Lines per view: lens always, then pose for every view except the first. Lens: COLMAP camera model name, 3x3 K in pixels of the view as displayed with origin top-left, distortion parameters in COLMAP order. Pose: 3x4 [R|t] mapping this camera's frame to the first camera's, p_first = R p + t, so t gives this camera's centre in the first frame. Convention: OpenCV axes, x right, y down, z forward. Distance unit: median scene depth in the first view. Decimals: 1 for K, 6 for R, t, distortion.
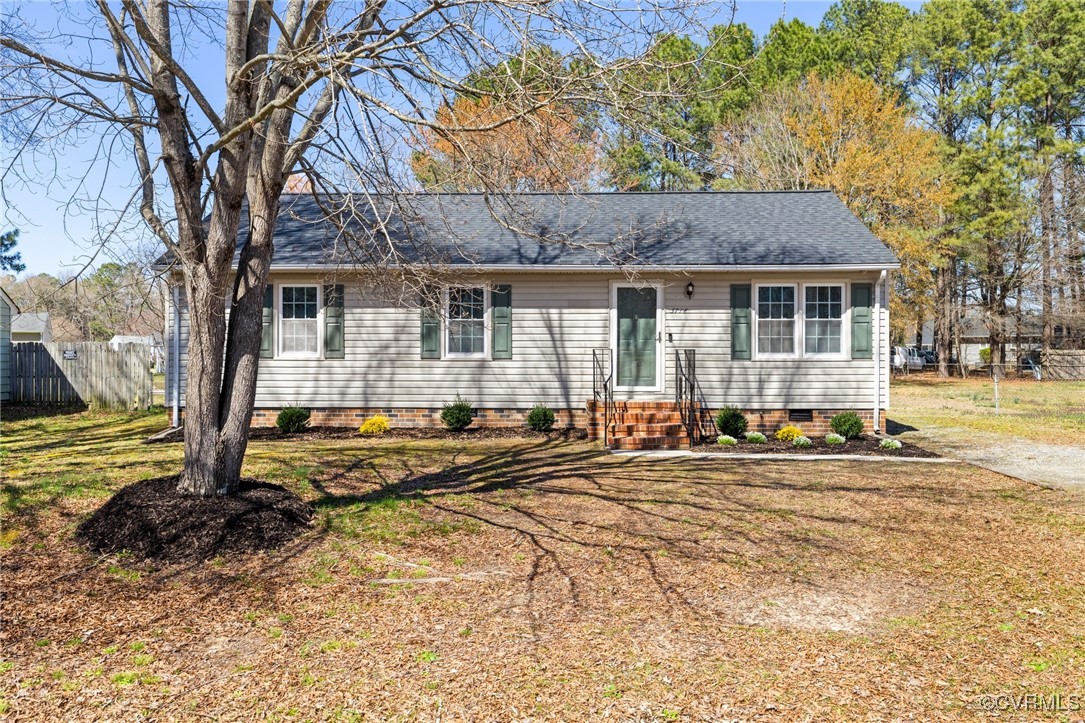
lens RADIAL K [[871.0, 0, 542.5], [0, 871.0, 361.5], [0, 0, 1]] dist [0.002671, 0.003808]
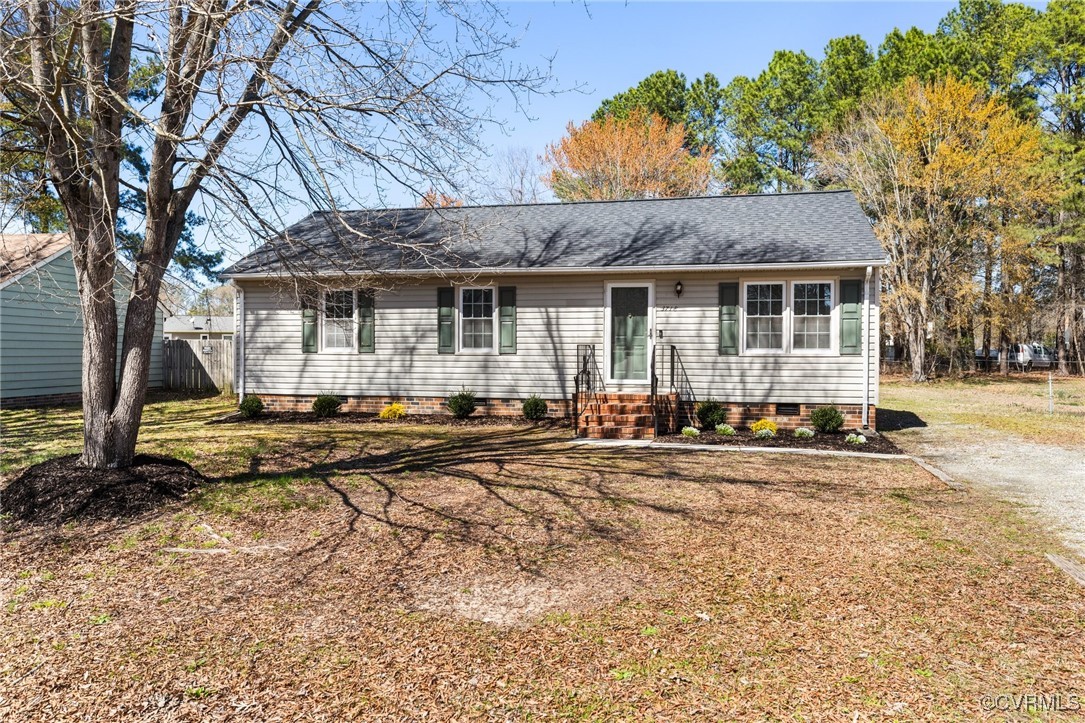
lens RADIAL K [[774.6, 0, 542.5], [0, 774.6, 361.5], [0, 0, 1]] dist [0.006666, -0.005578]
pose [[0.981361, 0.004448, -0.192124, 0.187484], [-0.003395, 0.999977, 0.005807, 0.001119], [0.192145, -0.005047, 0.981354, 0.045039]]
